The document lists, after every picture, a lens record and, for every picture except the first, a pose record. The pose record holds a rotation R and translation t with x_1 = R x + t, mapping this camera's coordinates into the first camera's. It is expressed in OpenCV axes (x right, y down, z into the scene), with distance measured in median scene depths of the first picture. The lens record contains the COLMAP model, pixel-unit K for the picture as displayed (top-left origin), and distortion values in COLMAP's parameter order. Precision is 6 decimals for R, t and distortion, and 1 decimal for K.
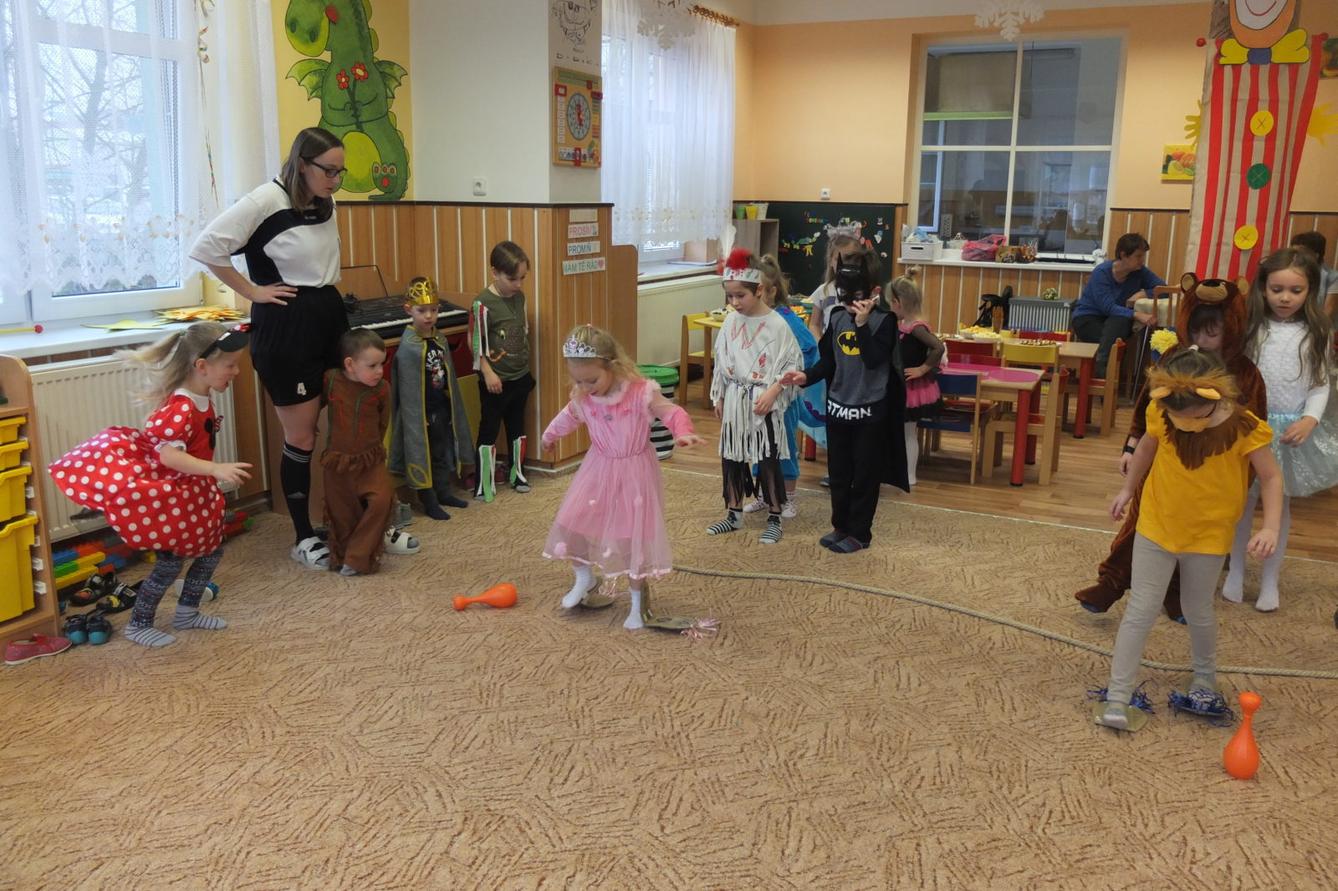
lens RADIAL K [[1042.1, 0, 671.0], [0, 1042.1, 433.4], [0, 0, 1]] dist [-0.071129, 0.056706]
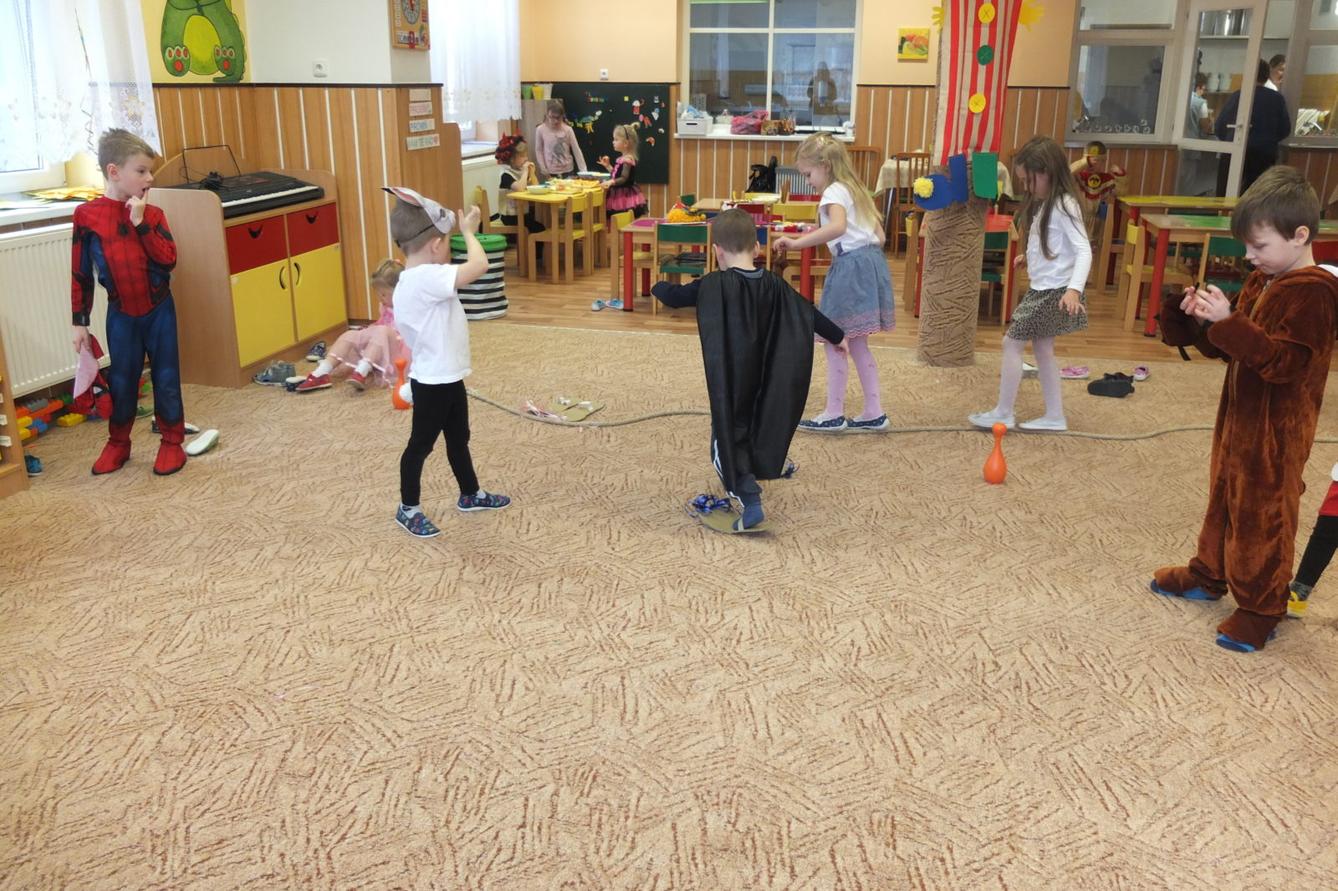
lens RADIAL K [[1042.1, 0, 663.7], [0, 1042.1, 447.6], [0, 0, 1]] dist [-0.071129, 0.056706]
pose [[0.970172, -0.086431, 0.226485, -0.116992], [0.059641, 0.990665, 0.122579, 0.042457], [-0.234965, -0.105415, 0.966271, -0.156009]]
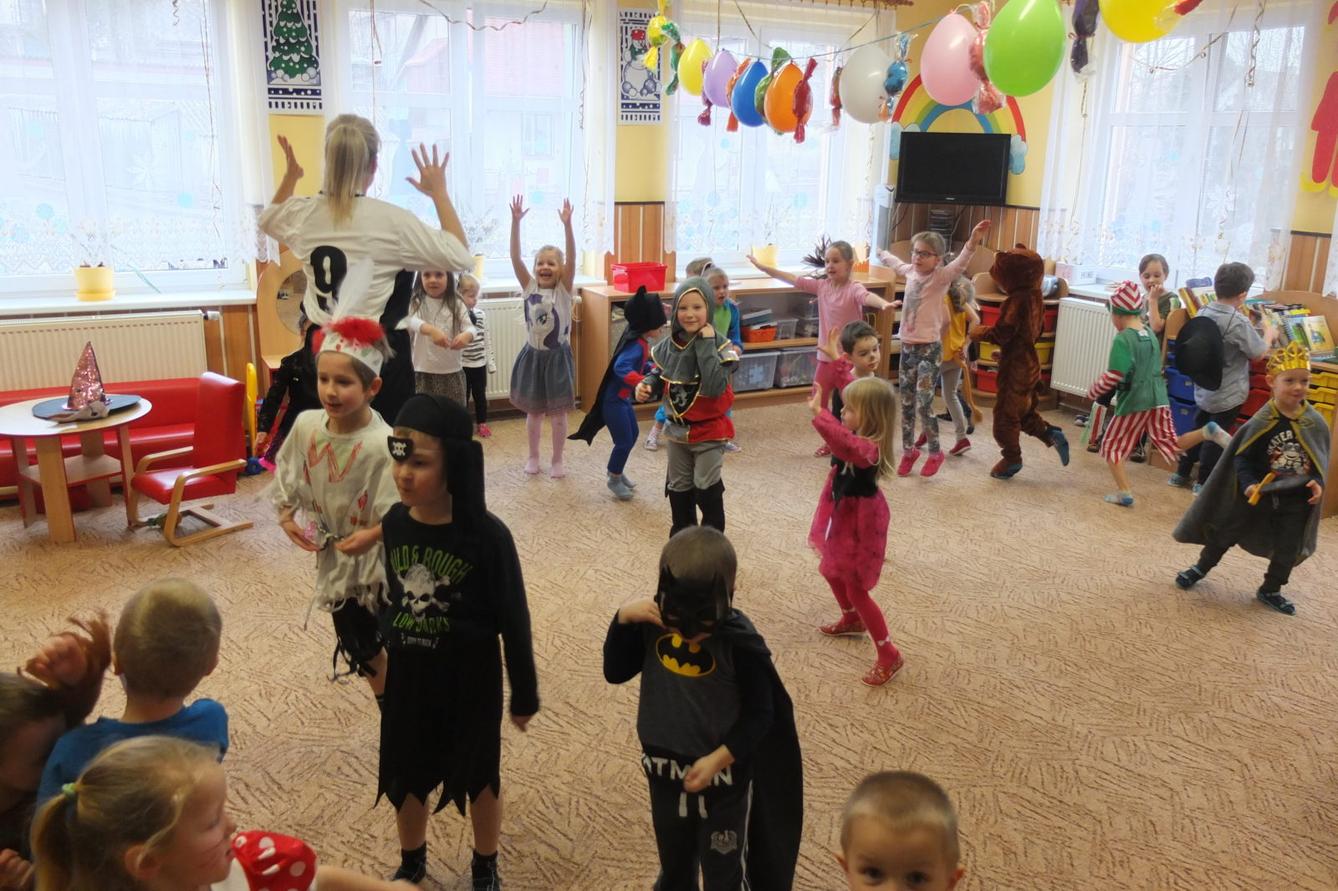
lens RADIAL K [[1042.1, 0, 663.3], [0, 1042.1, 443.7], [0, 0, 1]] dist [-0.071129, 0.056706]
pose [[-0.586717, 0.202287, -0.784119, 0.785717], [-0.200069, 0.902070, 0.382417, -0.196323], [0.784689, 0.381248, -0.488788, 0.620995]]
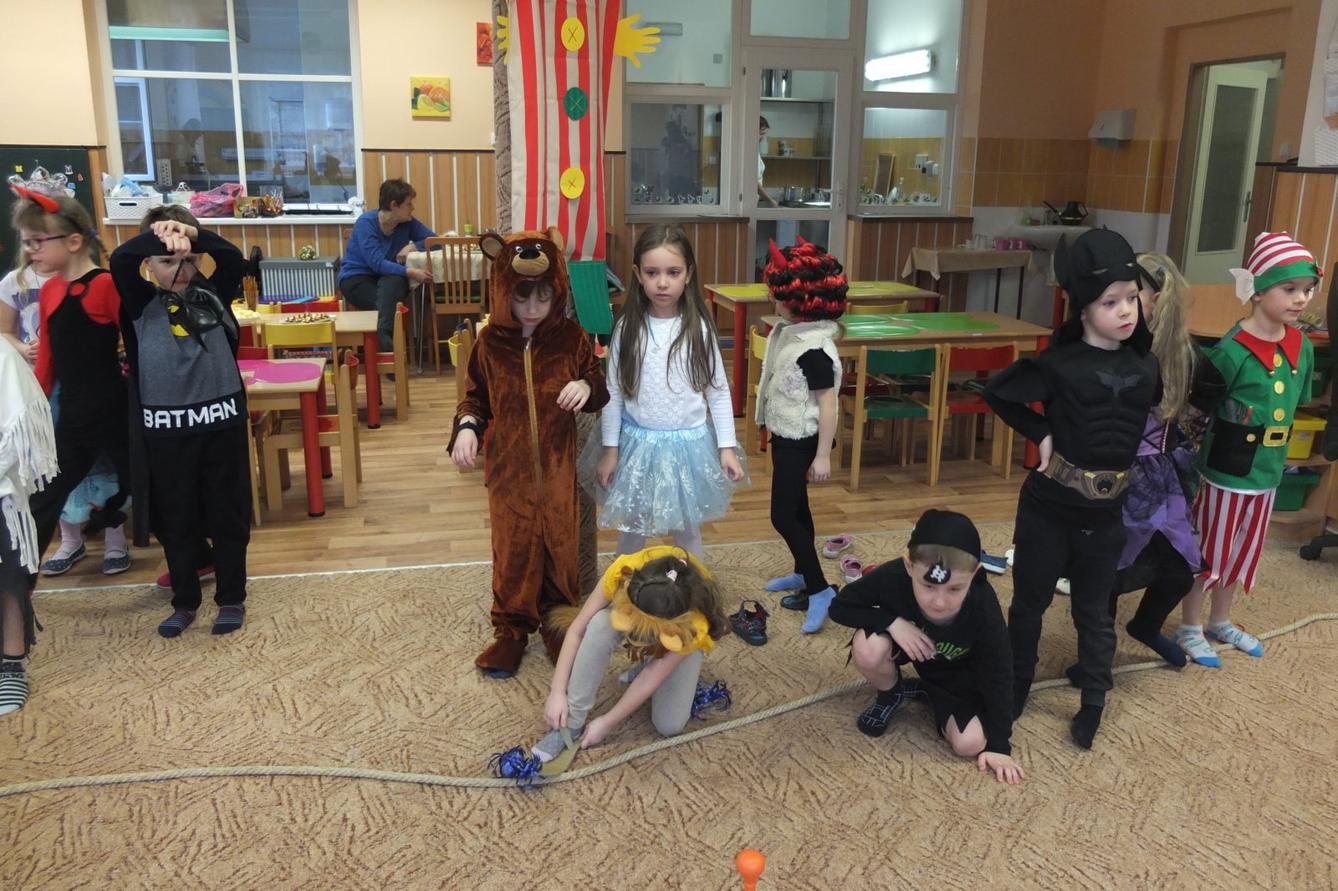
lens RADIAL K [[1042.1, 0, 671.6], [0, 1042.1, 431.8], [0, 0, 1]] dist [-0.071129, 0.056706]
pose [[0.764027, -0.166006, 0.623462, 0.071047], [0.134040, 0.986088, 0.098301, -0.053378], [-0.631107, 0.008464, 0.775650, 0.252603]]
